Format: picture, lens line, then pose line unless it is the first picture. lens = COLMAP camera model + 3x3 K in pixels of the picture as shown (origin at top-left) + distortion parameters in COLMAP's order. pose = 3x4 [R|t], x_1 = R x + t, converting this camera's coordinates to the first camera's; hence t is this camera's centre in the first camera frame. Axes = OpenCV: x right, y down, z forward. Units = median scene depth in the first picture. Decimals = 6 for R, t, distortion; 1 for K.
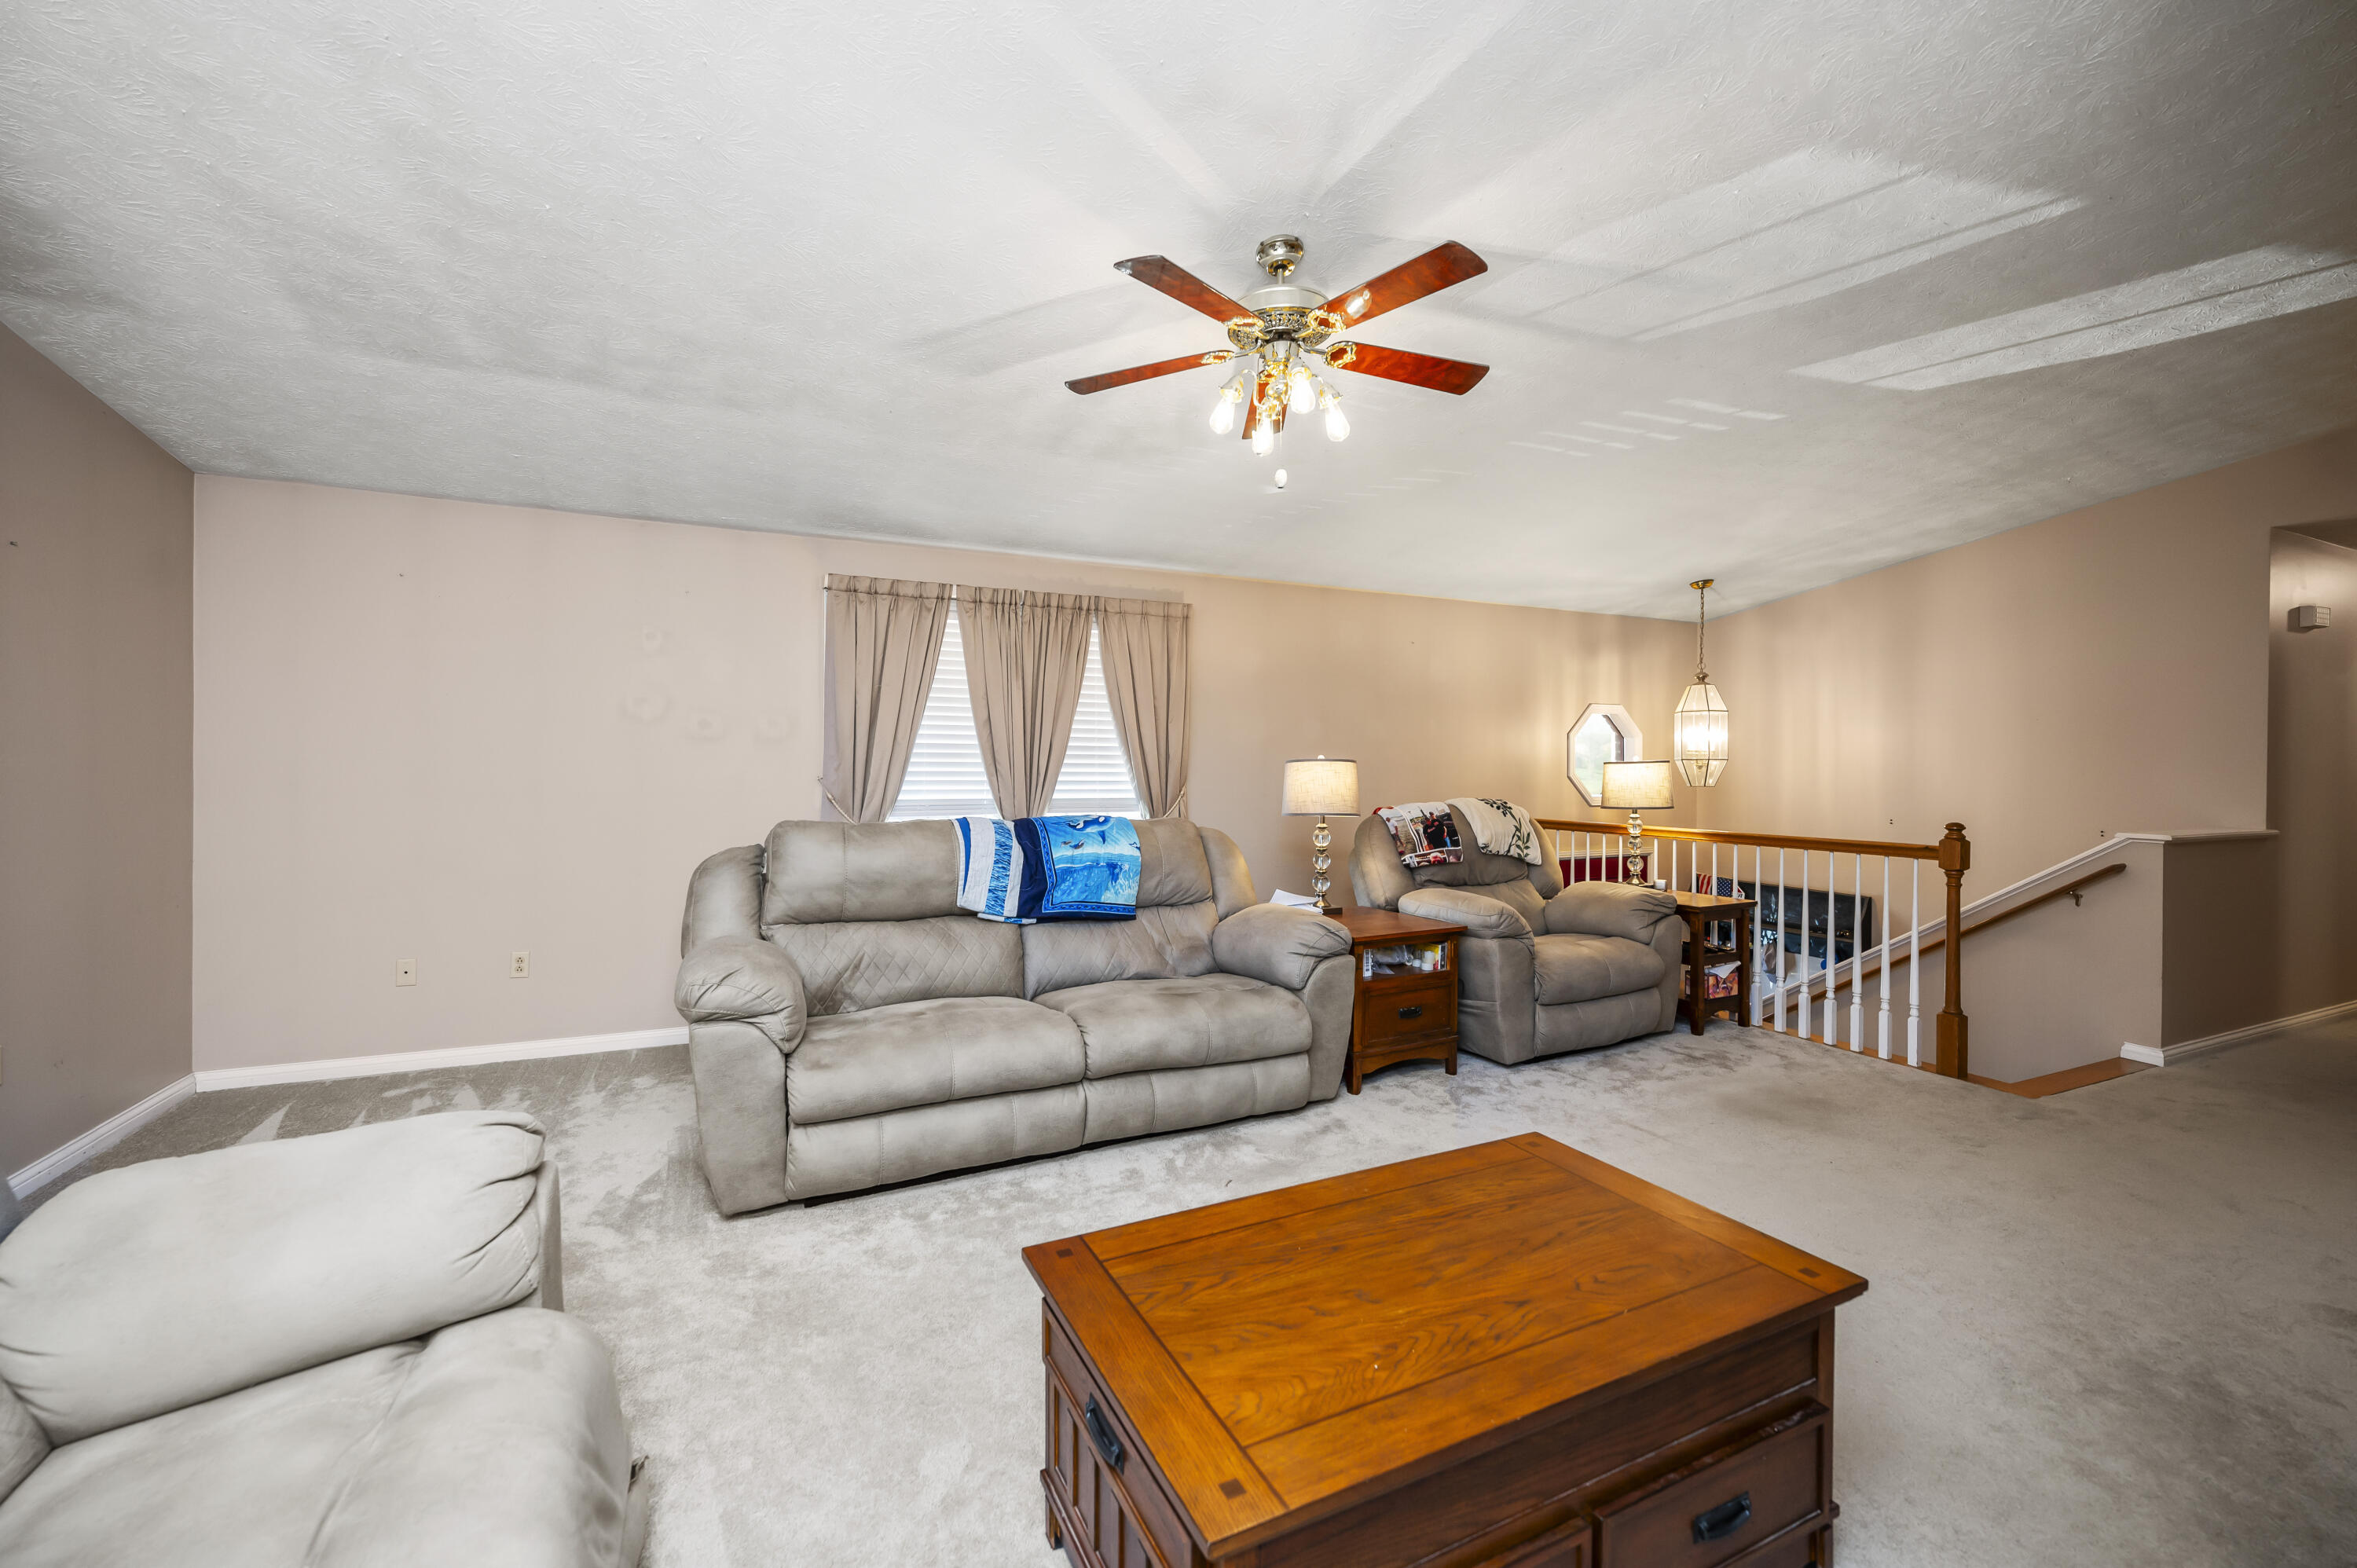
lens RADIAL K [[935.0, 0, 1199.8], [0, 935.0, 769.1], [0, 0, 1]] dist [-0.001284, 0.000901]
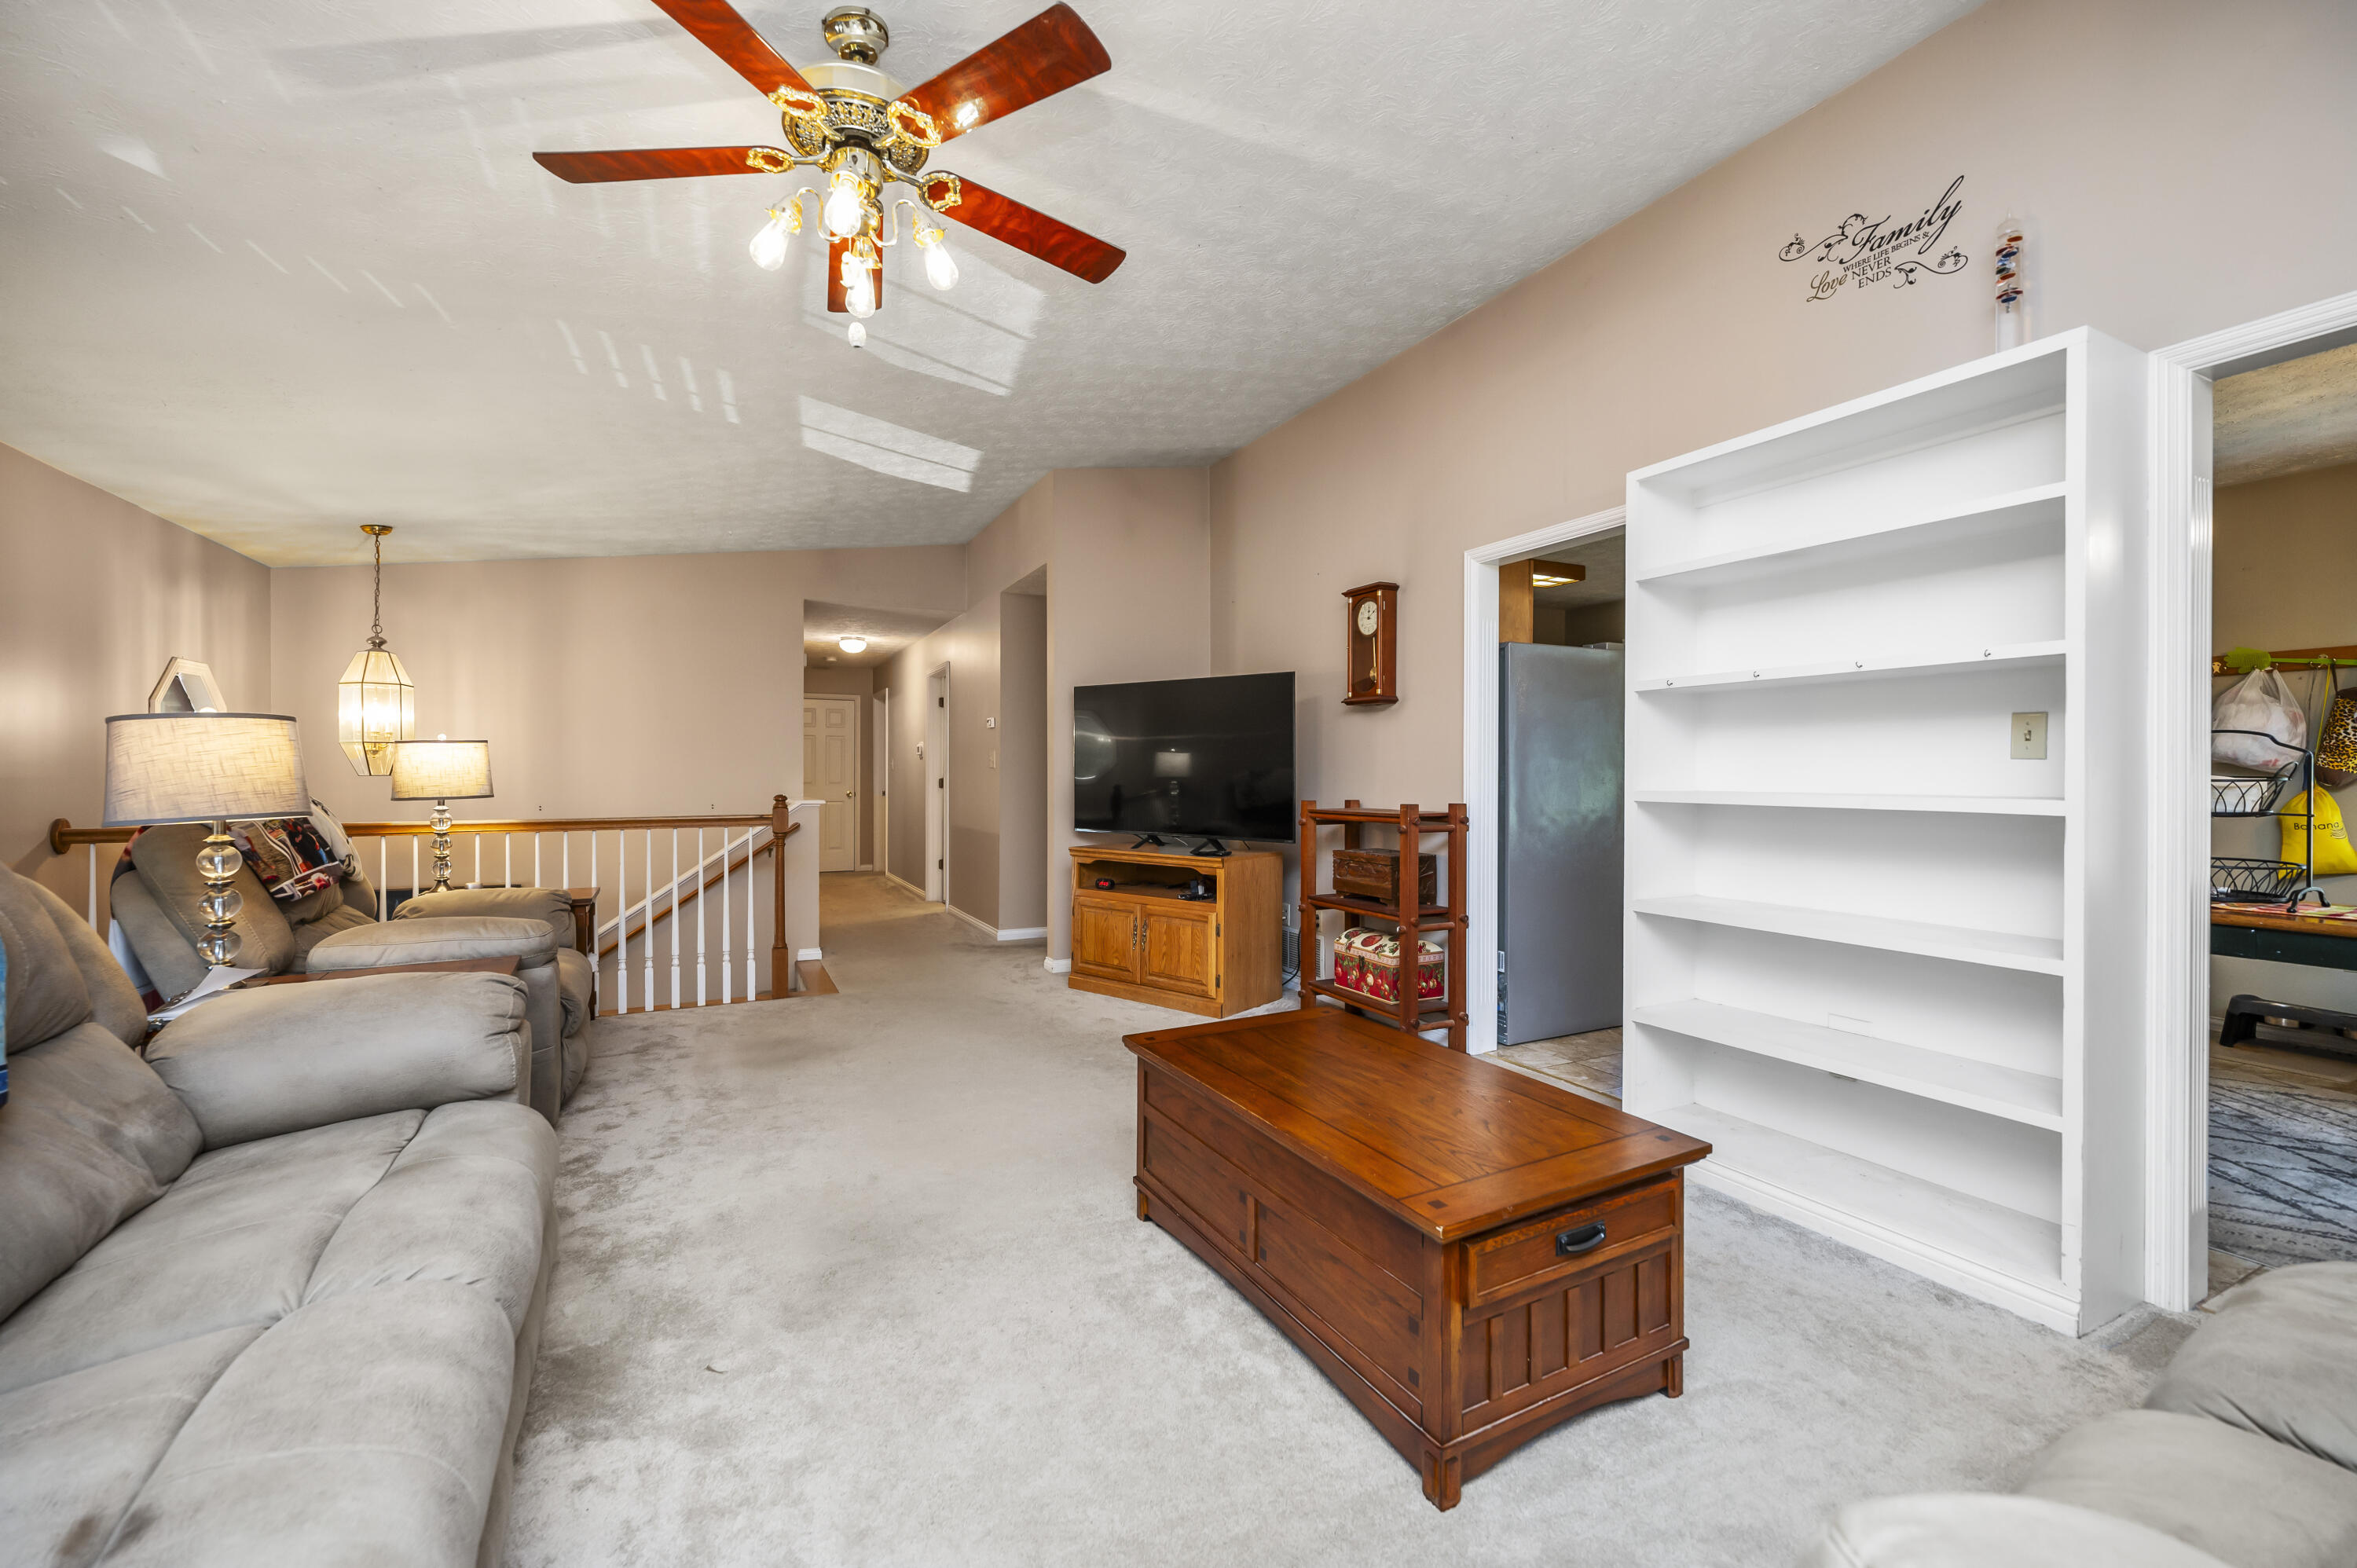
lens RADIAL K [[935.0, 0, 1146.4], [0, 935.0, 767.1], [0, 0, 1]] dist [-0.001284, 0.000901]
pose [[0.016263, -0.000548, 0.999868, -0.429958], [0.003946, 0.999992, 0.000484, 0.021369], [-0.999860, 0.003937, 0.016265, 0.485768]]
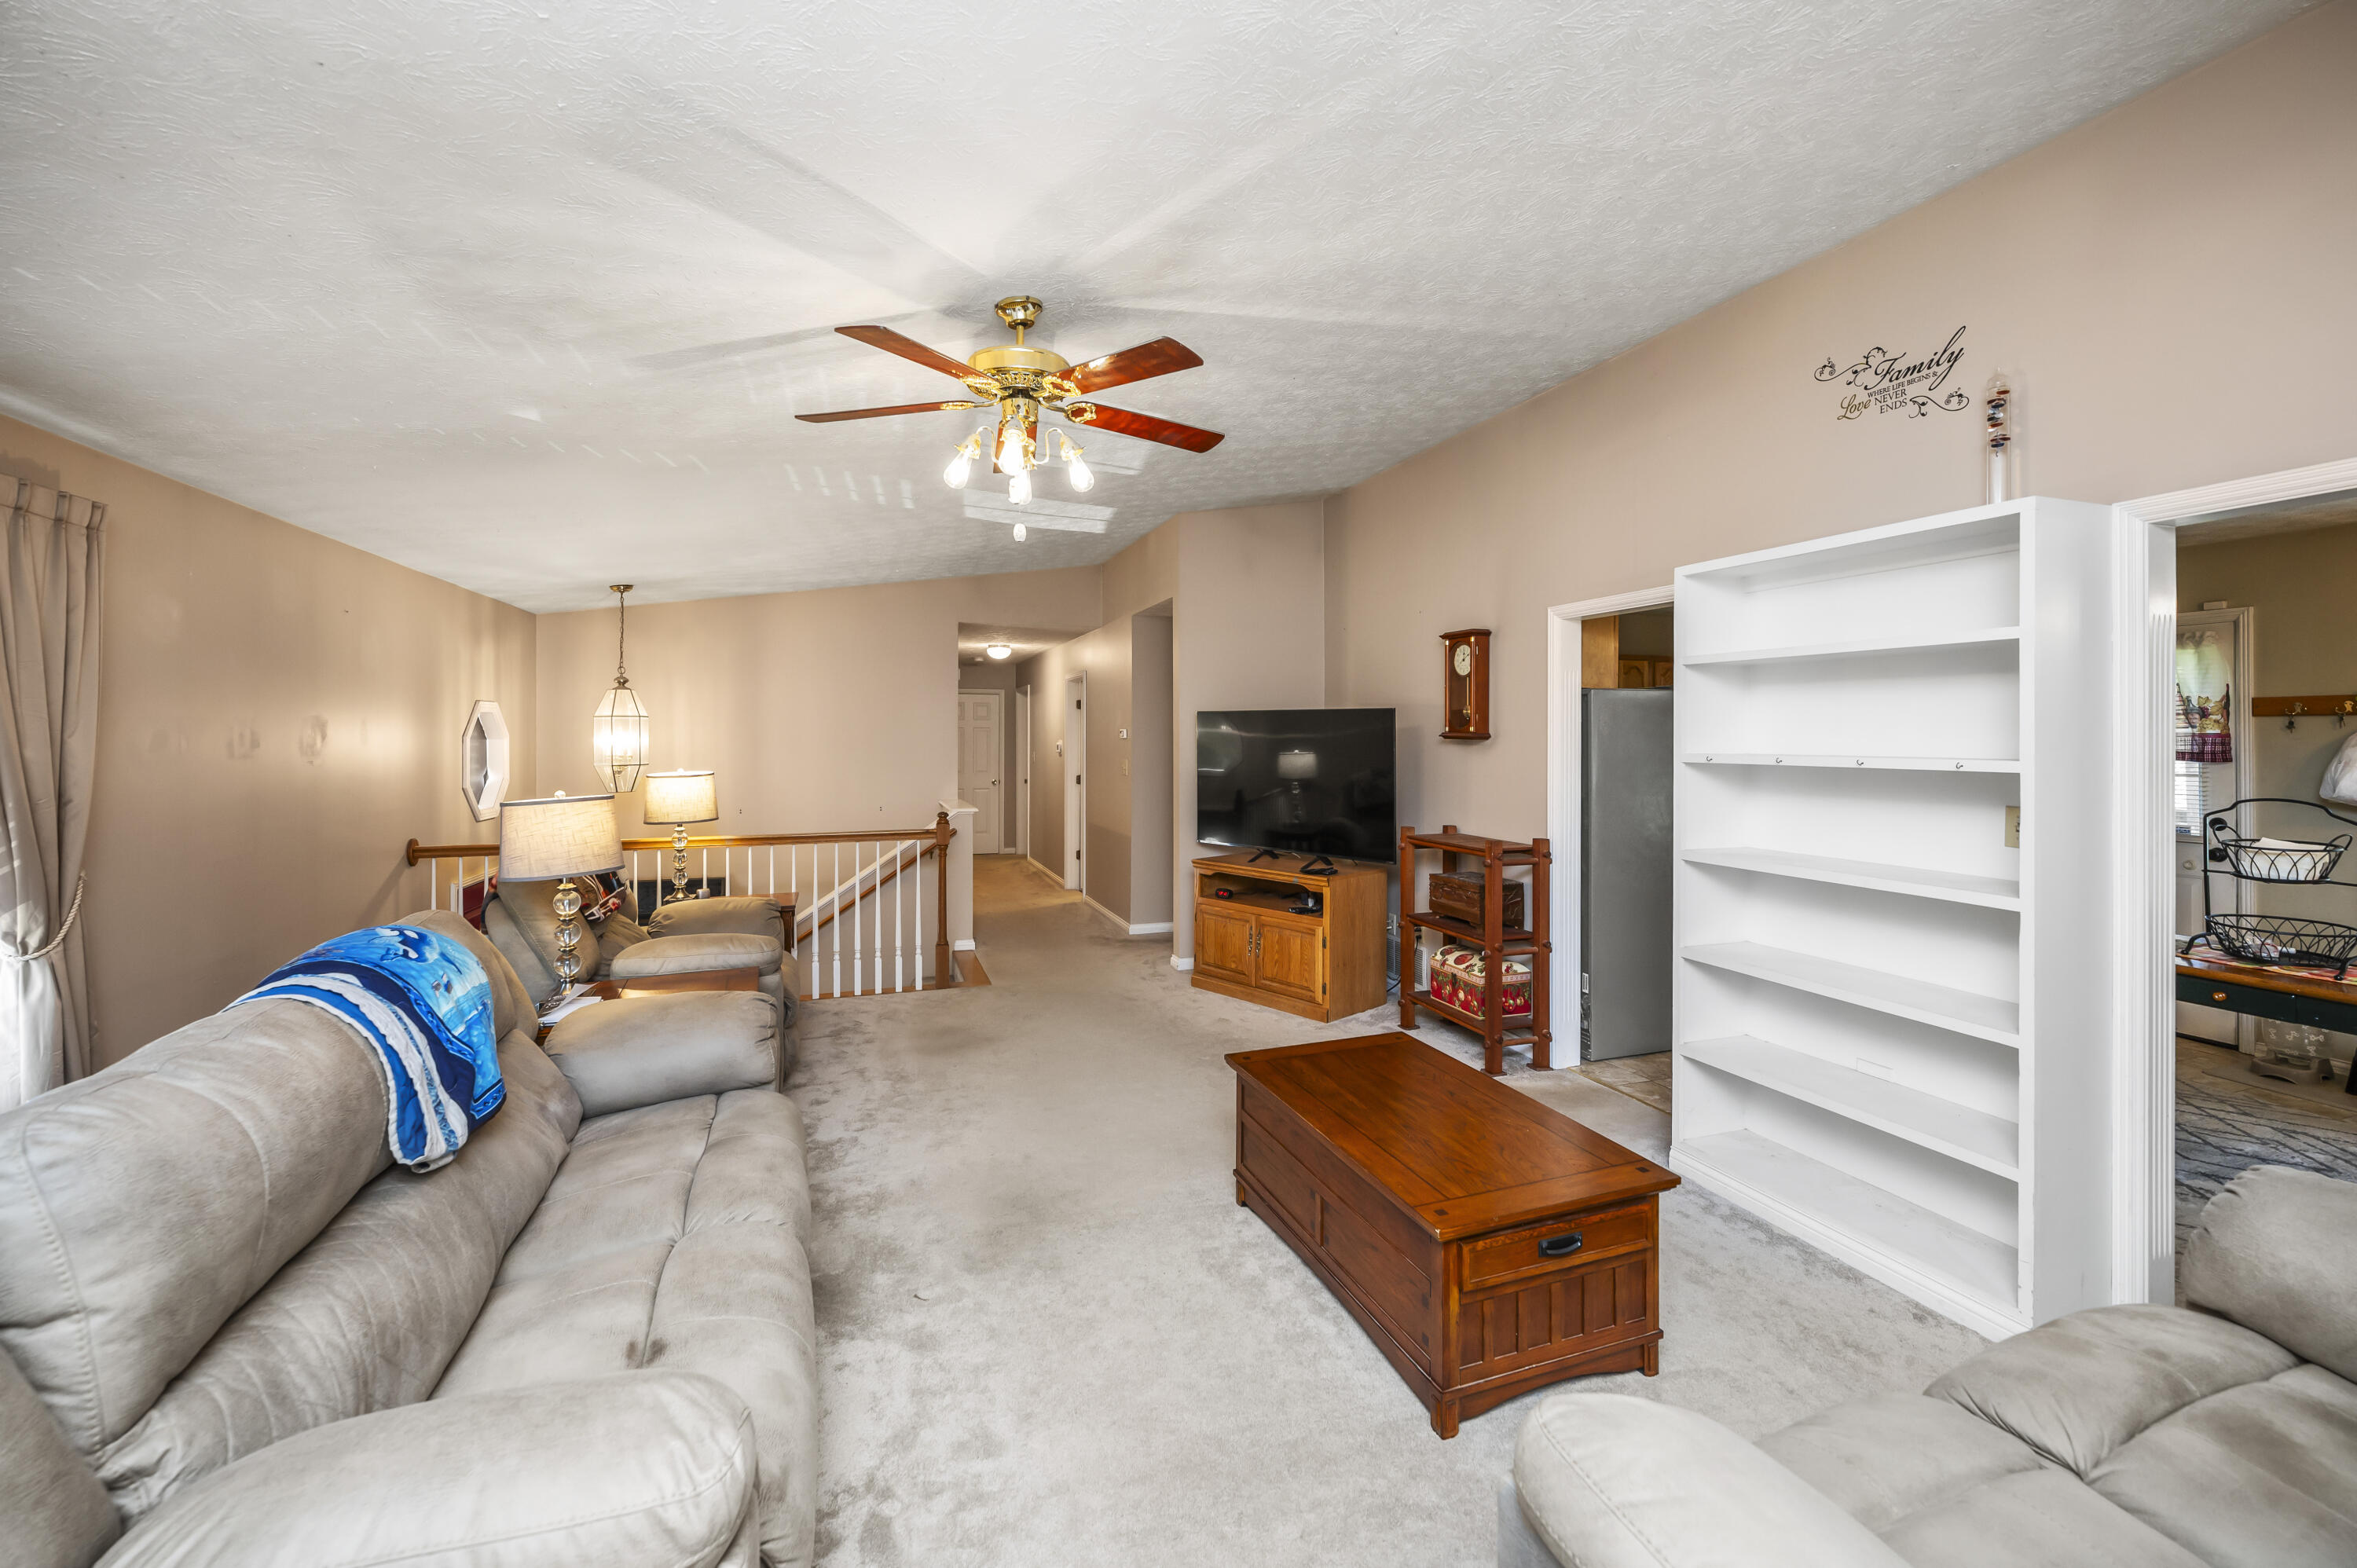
lens RADIAL K [[935.0, 0, 1162.6], [0, 935.0, 729.5], [0, 0, 1]] dist [-0.001284, 0.000901]
pose [[0.141839, 0.006765, 0.989867, -0.573147], [0.004363, 0.999963, -0.007459, -0.058486], [-0.989880, 0.005377, 0.141804, 0.453590]]
